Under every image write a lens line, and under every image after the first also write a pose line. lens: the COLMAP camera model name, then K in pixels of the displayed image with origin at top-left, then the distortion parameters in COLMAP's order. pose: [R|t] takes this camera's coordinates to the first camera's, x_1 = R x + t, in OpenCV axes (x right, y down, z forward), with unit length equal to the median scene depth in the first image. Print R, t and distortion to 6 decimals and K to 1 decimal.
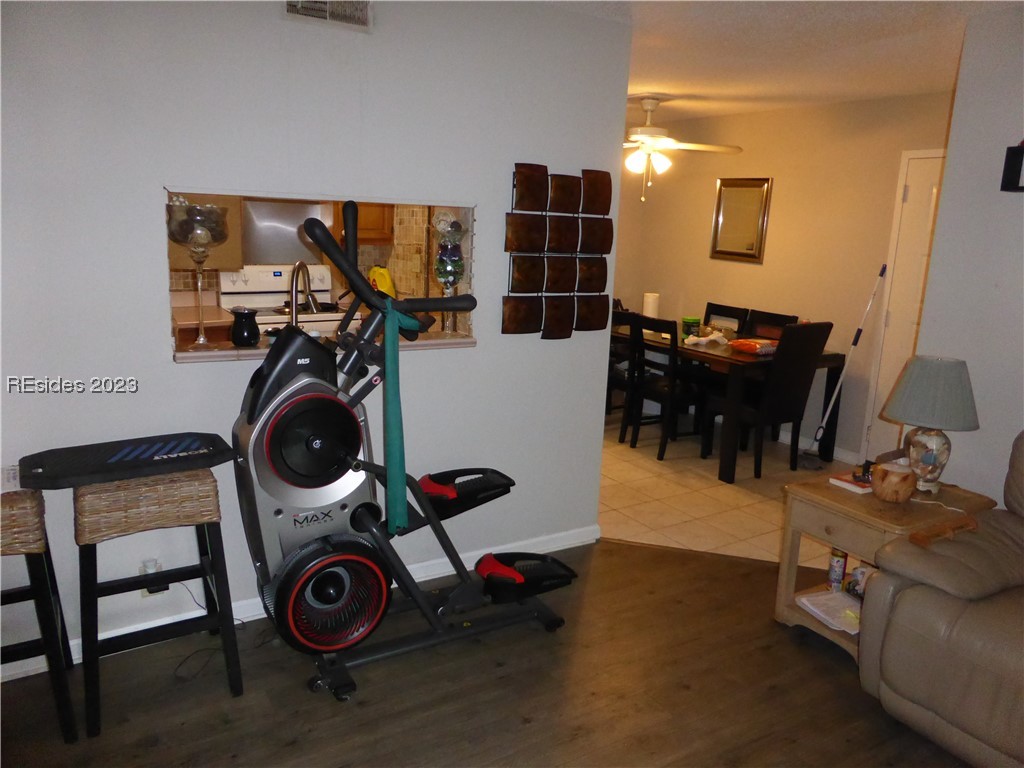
lens RADIAL K [[751.2, 0, 507.5], [0, 751.2, 384.8], [0, 0, 1]] dist [-0.054389, 0.035594]
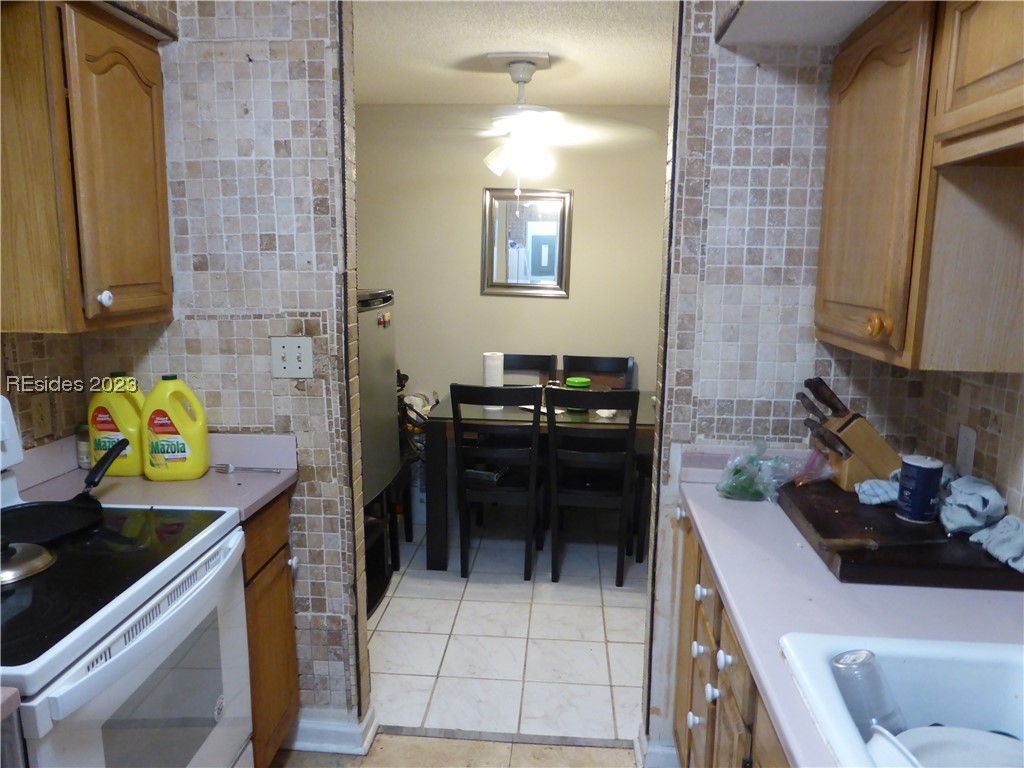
lens RADIAL K [[751.2, 0, 507.0], [0, 751.2, 385.7], [0, 0, 1]] dist [-0.054389, 0.035594]
pose [[0.605664, -0.163110, 0.778824, -0.374895], [0.182454, 0.981155, 0.063596, -0.149234], [-0.774520, 0.103582, 0.624010, 0.634041]]
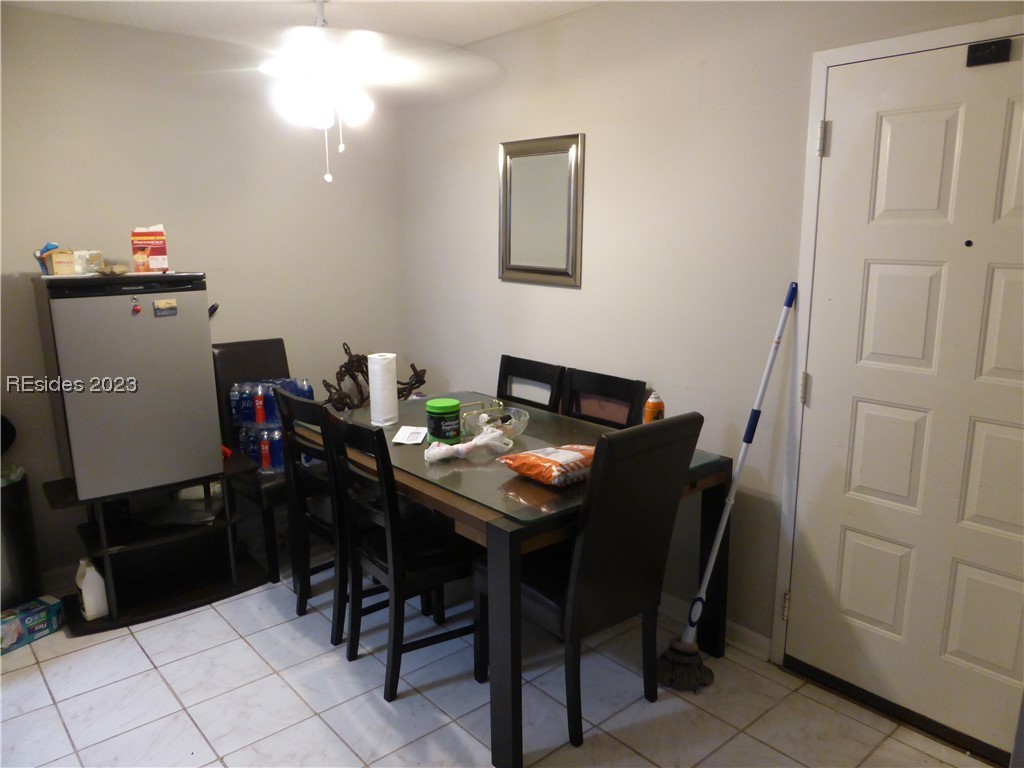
lens RADIAL K [[751.2, 0, 516.3], [0, 751.2, 380.4], [0, 0, 1]] dist [-0.054389, 0.035594]
pose [[0.987212, -0.071508, 0.142474, 0.234959], [0.074175, 0.997154, -0.013486, -0.099016], [-0.141104, 0.023882, 0.989707, 0.504071]]
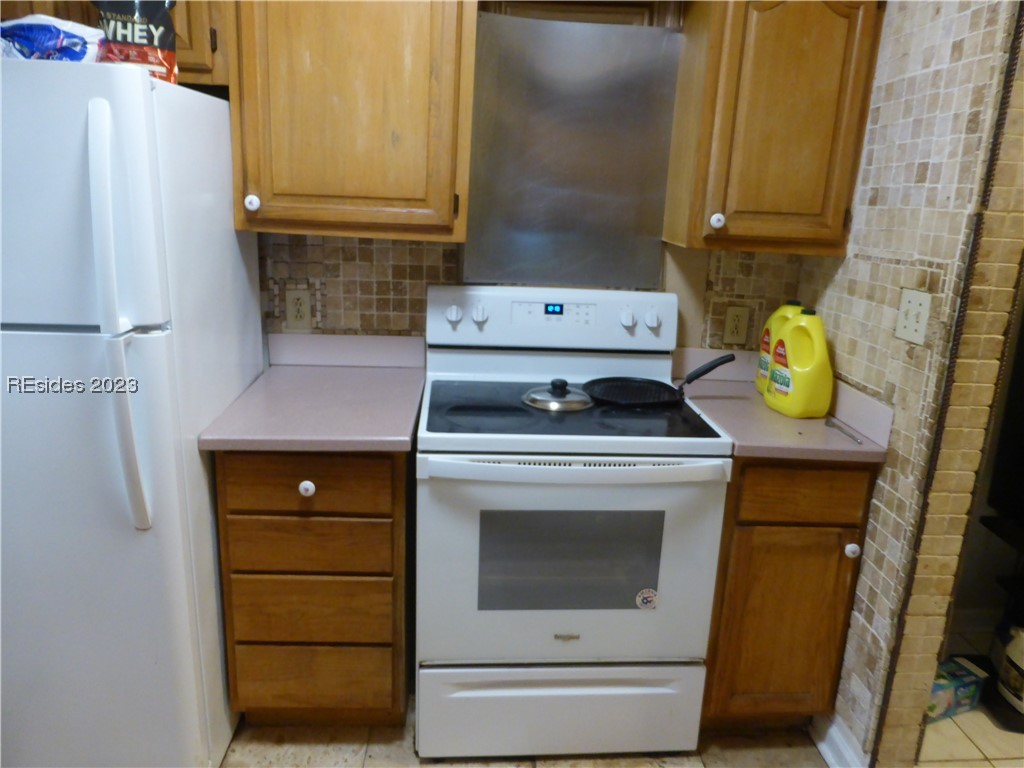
lens RADIAL K [[751.2, 0, 513.2], [0, 751.2, 381.5], [0, 0, 1]] dist [-0.054389, 0.035594]
pose [[0.870686, 0.126666, -0.475250, -0.114538], [-0.117747, 0.991852, 0.048635, -0.125574], [0.477538, 0.013614, 0.878506, 0.603130]]
